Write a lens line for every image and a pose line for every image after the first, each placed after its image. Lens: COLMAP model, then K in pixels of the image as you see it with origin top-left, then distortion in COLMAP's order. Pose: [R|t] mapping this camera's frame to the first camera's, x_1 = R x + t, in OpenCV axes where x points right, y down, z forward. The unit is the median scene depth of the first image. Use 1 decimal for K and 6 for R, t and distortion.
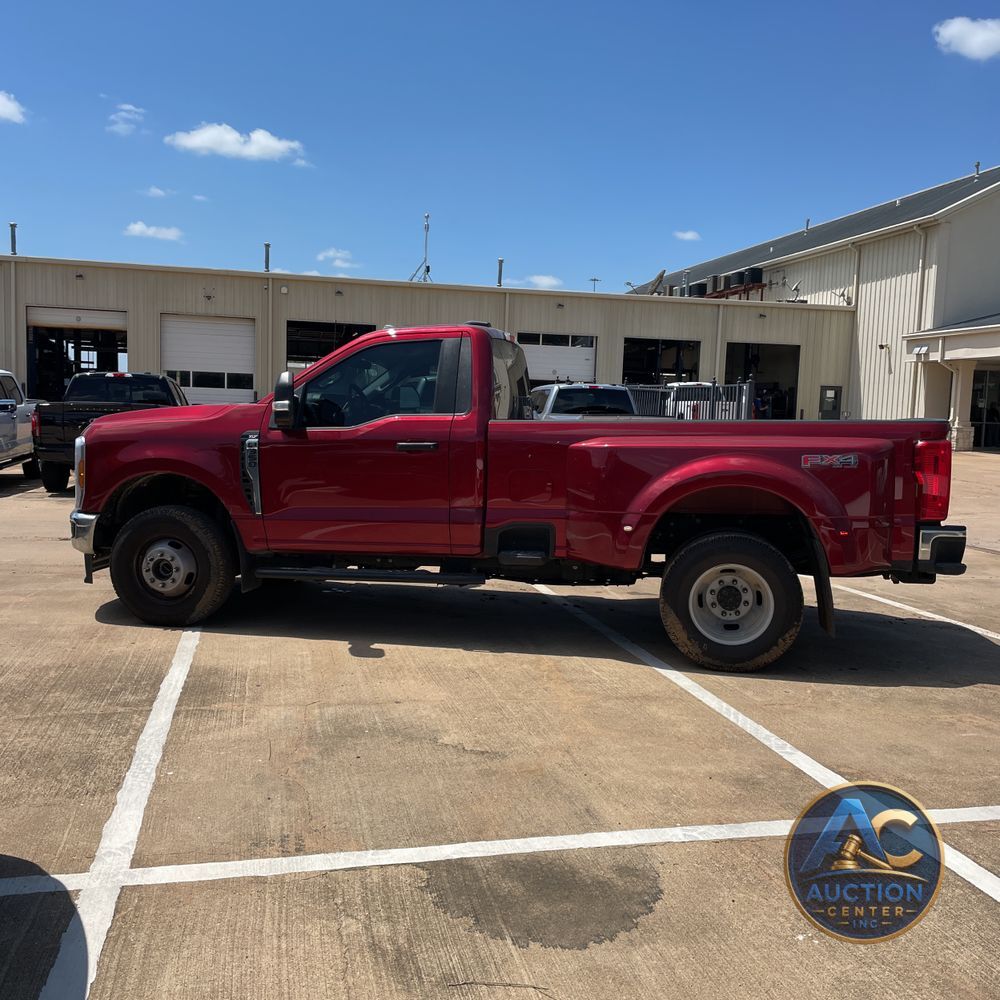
lens RADIAL K [[999.3, 0, 500.1], [0, 999.3, 495.0], [0, 0, 1]] dist [0.060935, -0.038139]
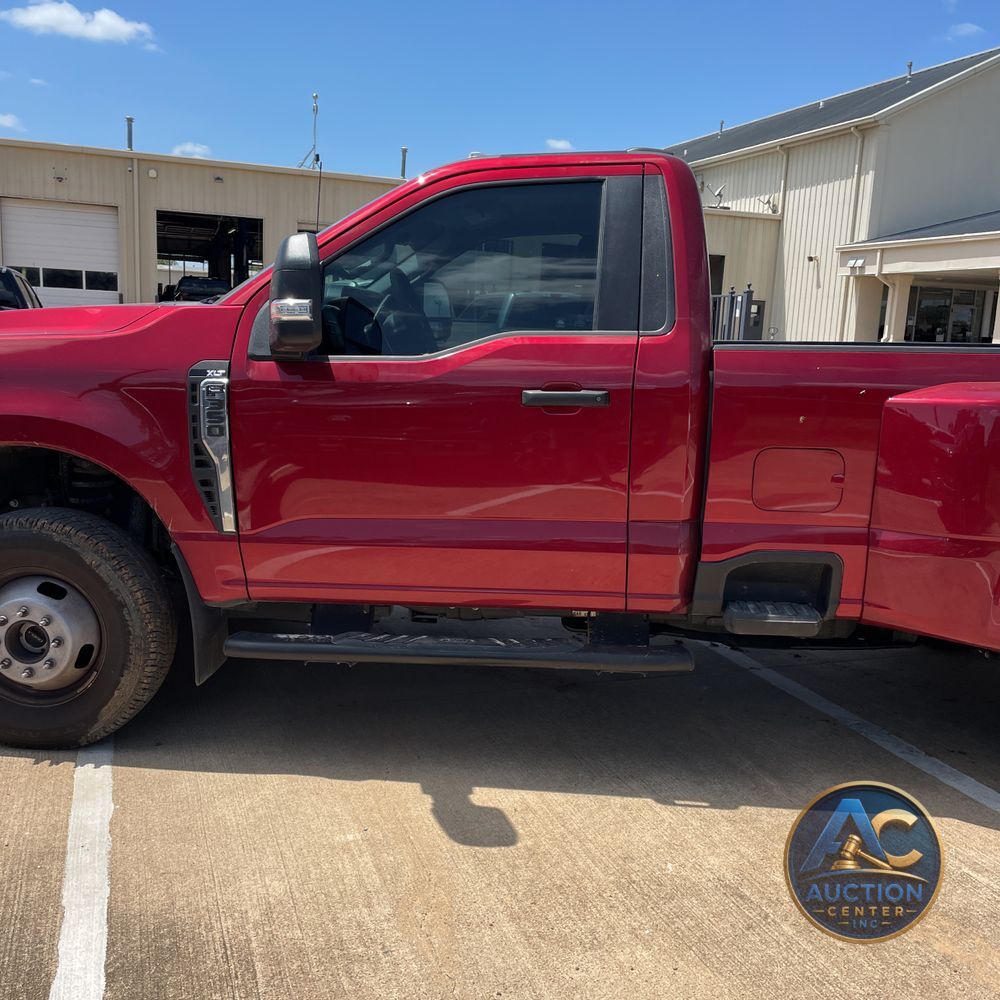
lens RADIAL K [[999.3, 0, 500.1], [0, 999.3, 495.0], [0, 0, 1]] dist [0.060935, -0.038139]
pose [[0.992084, -0.006374, 0.125410, -0.031650], [-0.004542, 0.996236, 0.086564, -0.007806], [-0.125490, -0.086449, 0.988321, 0.092110]]
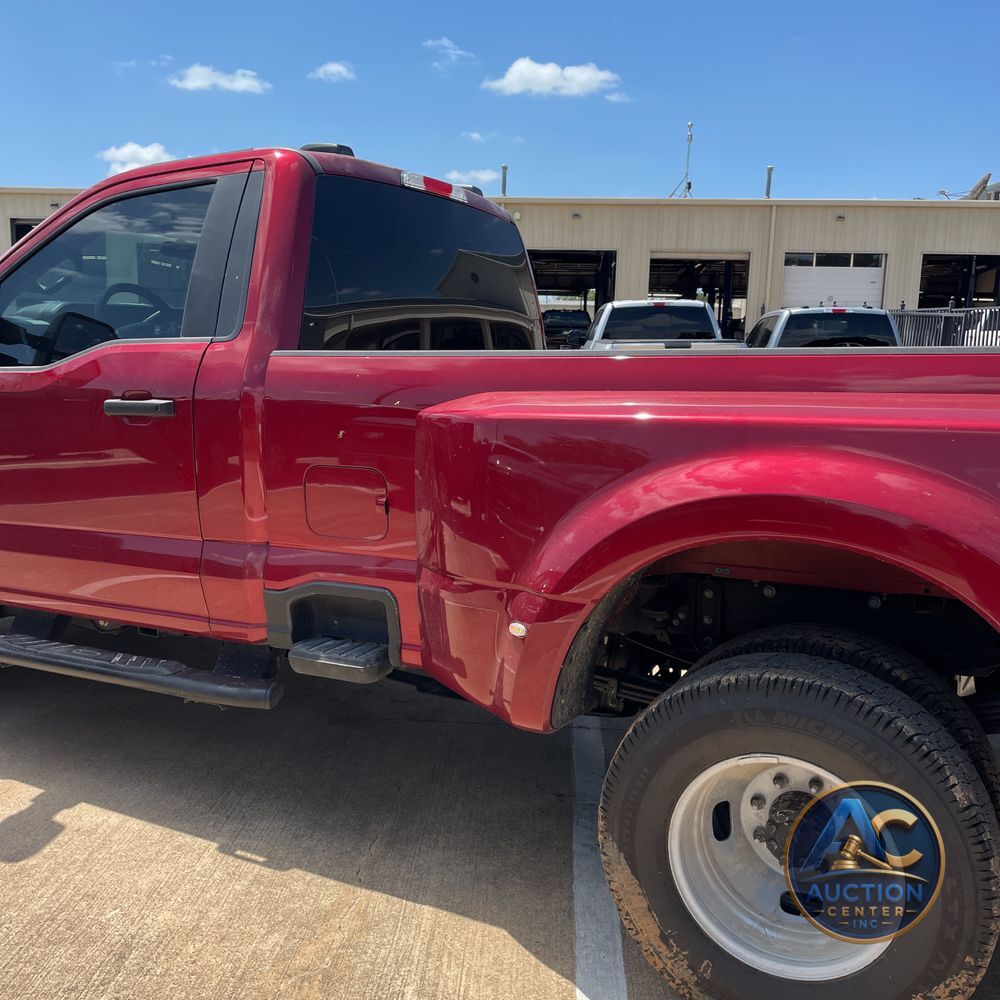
lens RADIAL K [[1017.4, 0, 495.4], [0, 1017.4, 487.2], [0, 0, 1]] dist [0.017344, -0.015671]
pose [[0.956927, 0.028930, -0.288885, 0.038812], [-0.014425, 0.998532, 0.052215, -0.006910], [0.289971, -0.045799, 0.955939, 0.105085]]
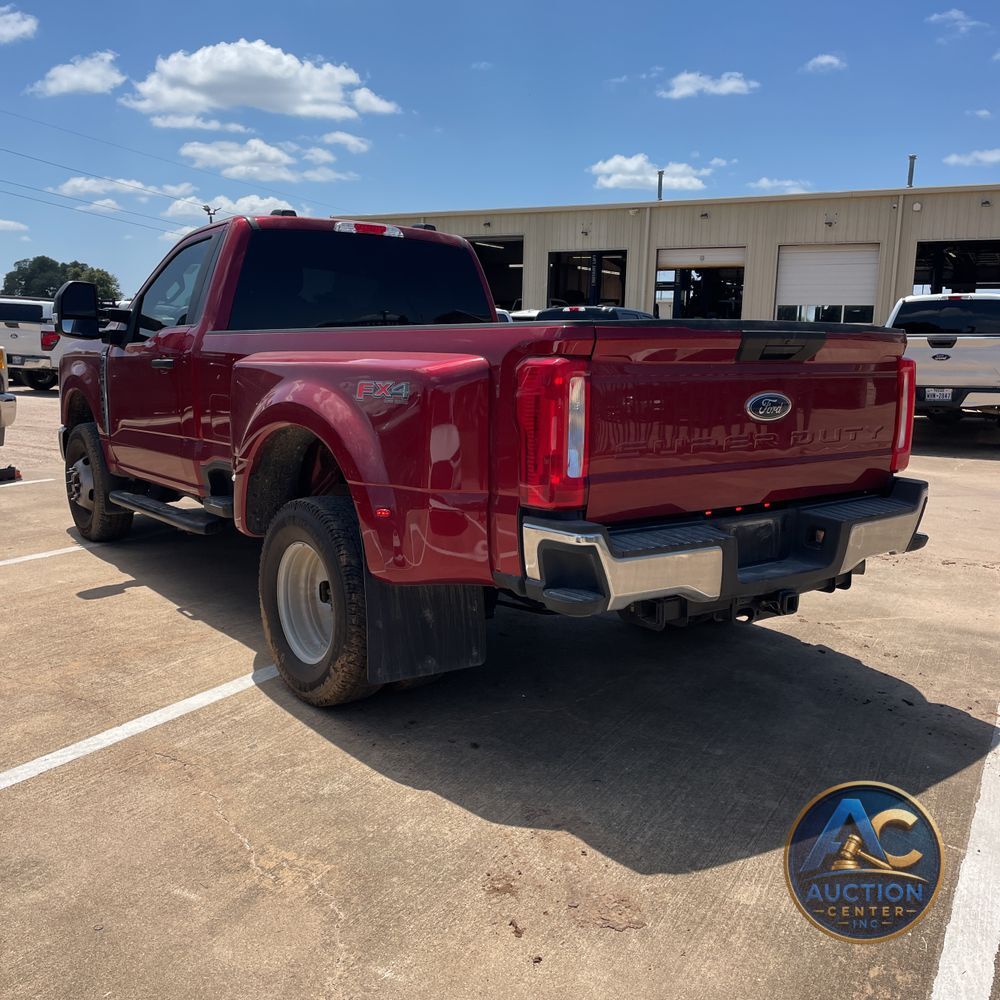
lens RADIAL K [[999.3, 0, 500.1], [0, 999.3, 495.0], [0, 0, 1]] dist [0.060935, -0.038139]
pose [[0.745043, 0.092146, -0.660621, 0.117419], [-0.056415, 0.995568, 0.075242, -0.001511], [0.664627, -0.018790, 0.746939, 0.102385]]
